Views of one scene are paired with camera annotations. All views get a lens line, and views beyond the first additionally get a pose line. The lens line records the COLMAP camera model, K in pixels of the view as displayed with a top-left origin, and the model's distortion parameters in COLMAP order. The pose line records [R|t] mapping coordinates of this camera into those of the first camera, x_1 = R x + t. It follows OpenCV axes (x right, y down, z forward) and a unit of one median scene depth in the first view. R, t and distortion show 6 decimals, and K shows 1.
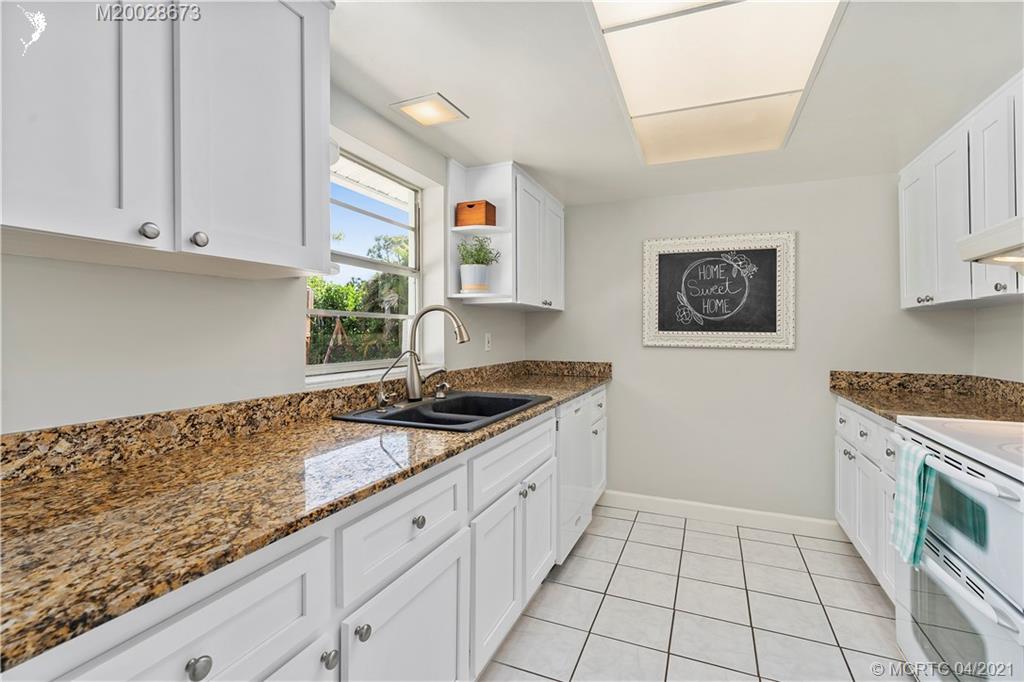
lens RADIAL K [[447.5, 0, 540.3], [0, 447.5, 341.4], [0, 0, 1]] dist [-0.008400, 0.005139]
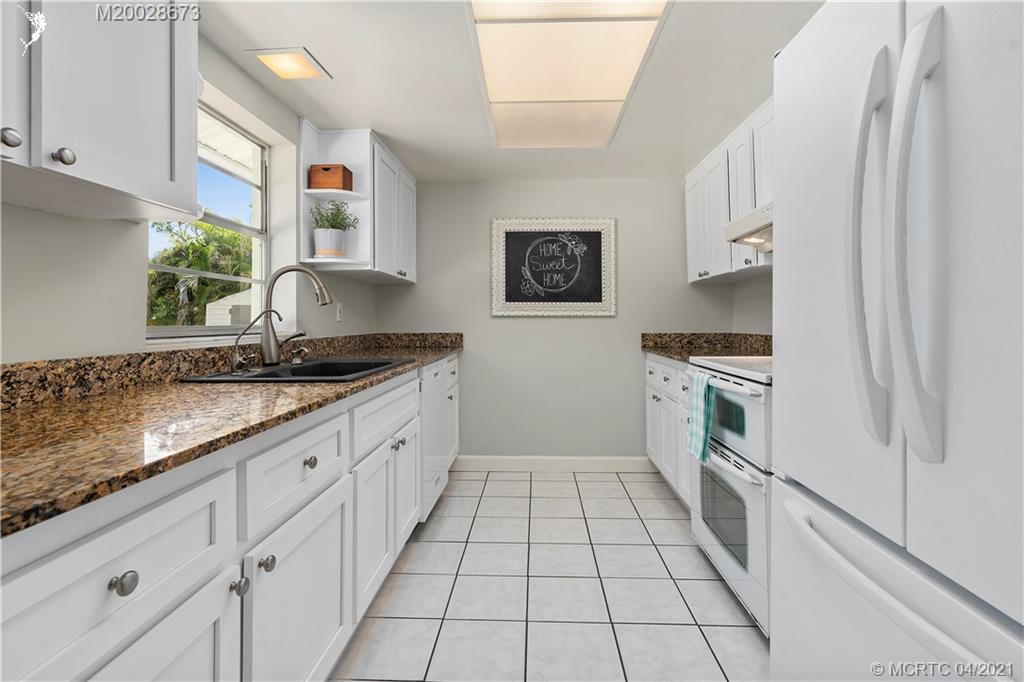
lens RADIAL K [[468.9, 0, 512.0], [0, 468.9, 341.0], [0, 0, 1]] dist [-0.004690, 0.001347]
pose [[0.943198, -0.014791, 0.331903, -0.130330], [0.017381, 0.999837, -0.004835, 0.096510], [-0.331778, 0.010329, 0.943301, -0.113704]]
